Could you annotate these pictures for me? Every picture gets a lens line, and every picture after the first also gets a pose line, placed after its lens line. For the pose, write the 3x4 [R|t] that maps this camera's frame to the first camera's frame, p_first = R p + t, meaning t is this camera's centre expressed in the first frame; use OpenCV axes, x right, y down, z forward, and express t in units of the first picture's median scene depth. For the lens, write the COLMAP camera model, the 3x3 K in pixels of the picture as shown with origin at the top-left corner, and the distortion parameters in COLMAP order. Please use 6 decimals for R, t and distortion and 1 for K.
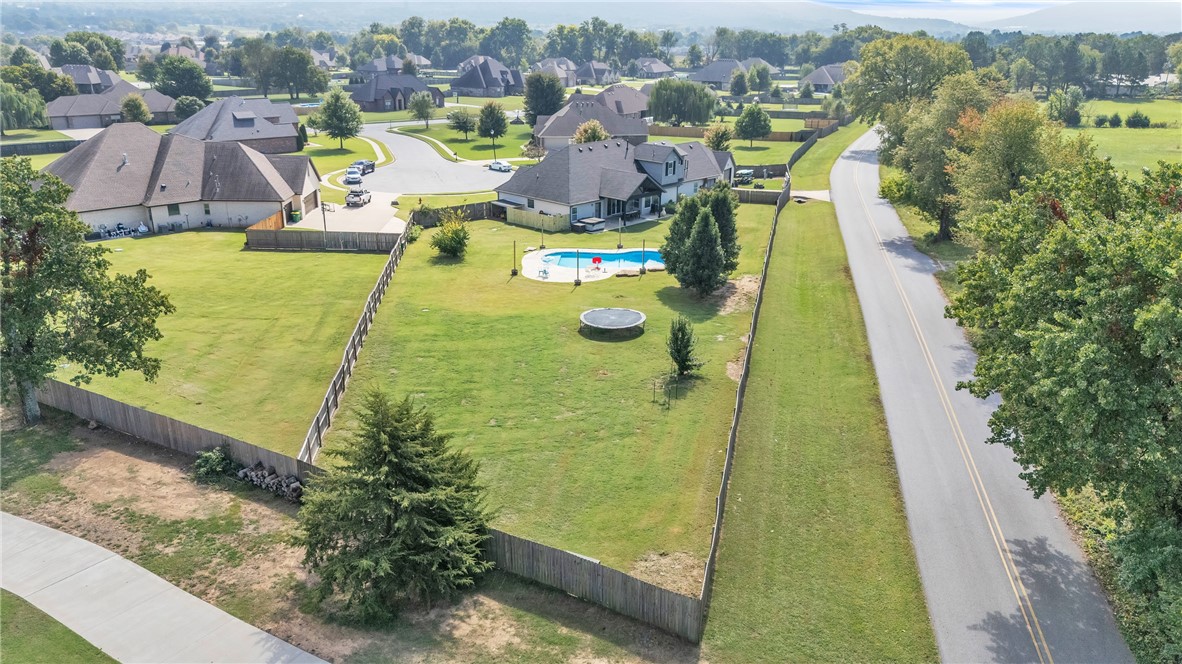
lens RADIAL K [[872.2, 0, 589.7], [0, 872.2, 338.8], [0, 0, 1]] dist [0.061342, -0.048920]
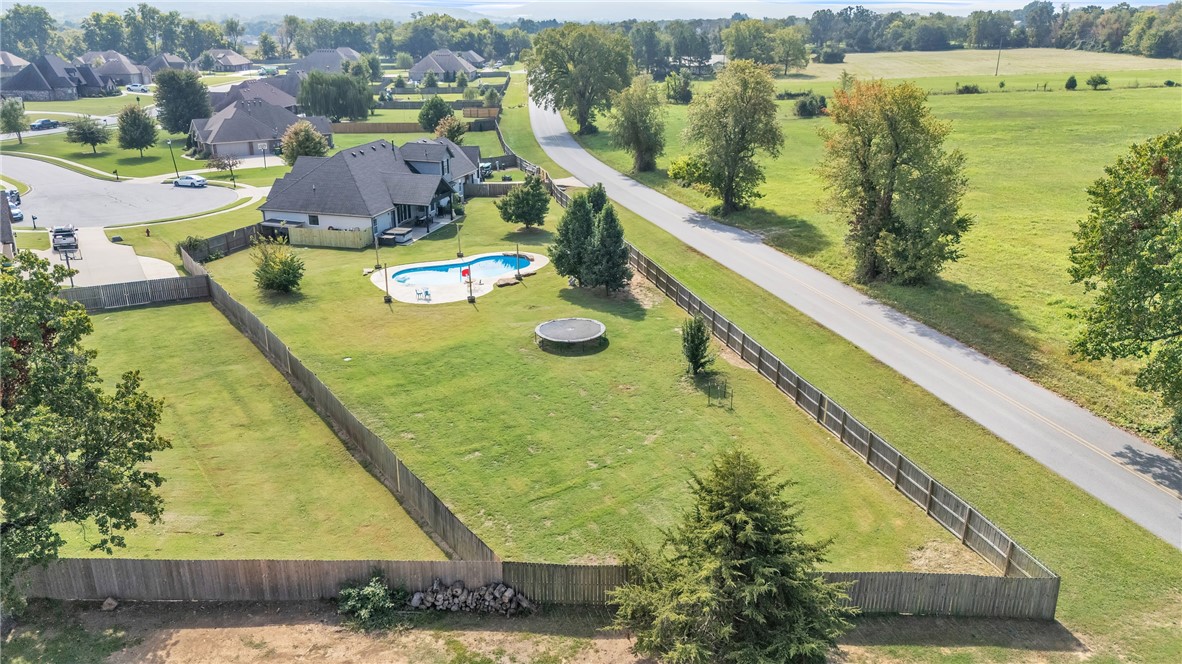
lens RADIAL K [[872.2, 0, 589.7], [0, 872.2, 338.8], [0, 0, 1]] dist [0.061342, -0.048920]
pose [[0.879478, -0.173621, 0.443142, -0.122591], [0.168343, 0.984378, 0.051576, -0.019416], [-0.445174, 0.029240, 0.894967, 0.050470]]
